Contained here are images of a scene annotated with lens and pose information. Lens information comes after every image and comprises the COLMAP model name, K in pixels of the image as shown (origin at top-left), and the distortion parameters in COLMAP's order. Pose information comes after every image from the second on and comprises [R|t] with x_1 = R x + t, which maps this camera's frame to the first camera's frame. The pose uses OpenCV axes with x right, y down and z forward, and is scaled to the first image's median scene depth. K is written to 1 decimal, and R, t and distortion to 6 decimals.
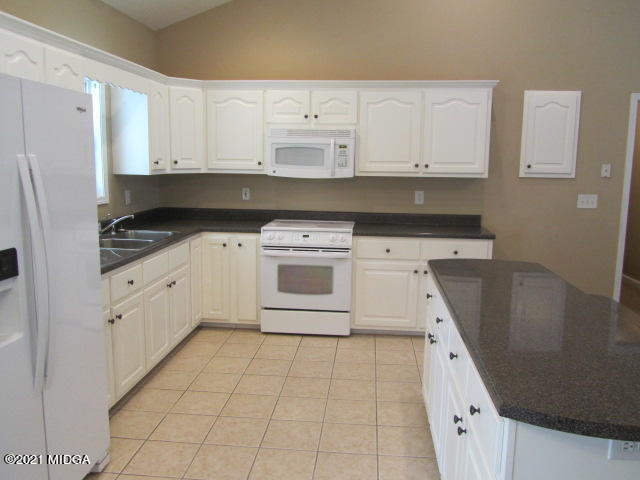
lens RADIAL K [[528.0, 0, 321.6], [0, 528.0, 226.4], [0, 0, 1]] dist [0.008031, -0.000634]
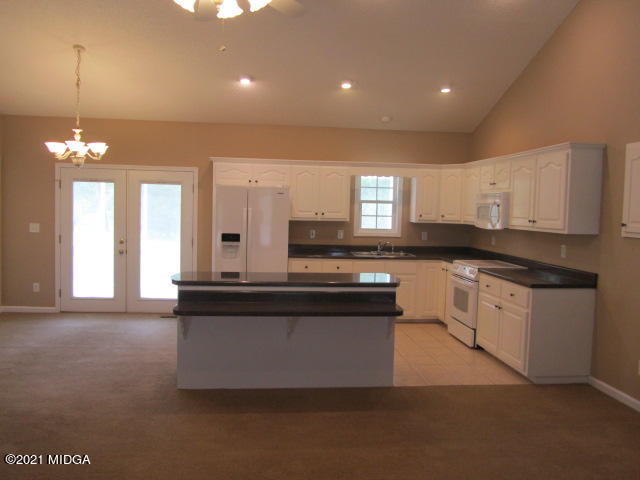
lens RADIAL K [[528.0, 0, 321.6], [0, 528.0, 226.4], [0, 0, 1]] dist [0.008031, -0.000634]
pose [[0.200723, 0.028670, -0.979228, 1.223290], [-0.144916, 0.989444, -0.000736, -0.036374], [0.968870, 0.142053, 0.202759, 0.325498]]
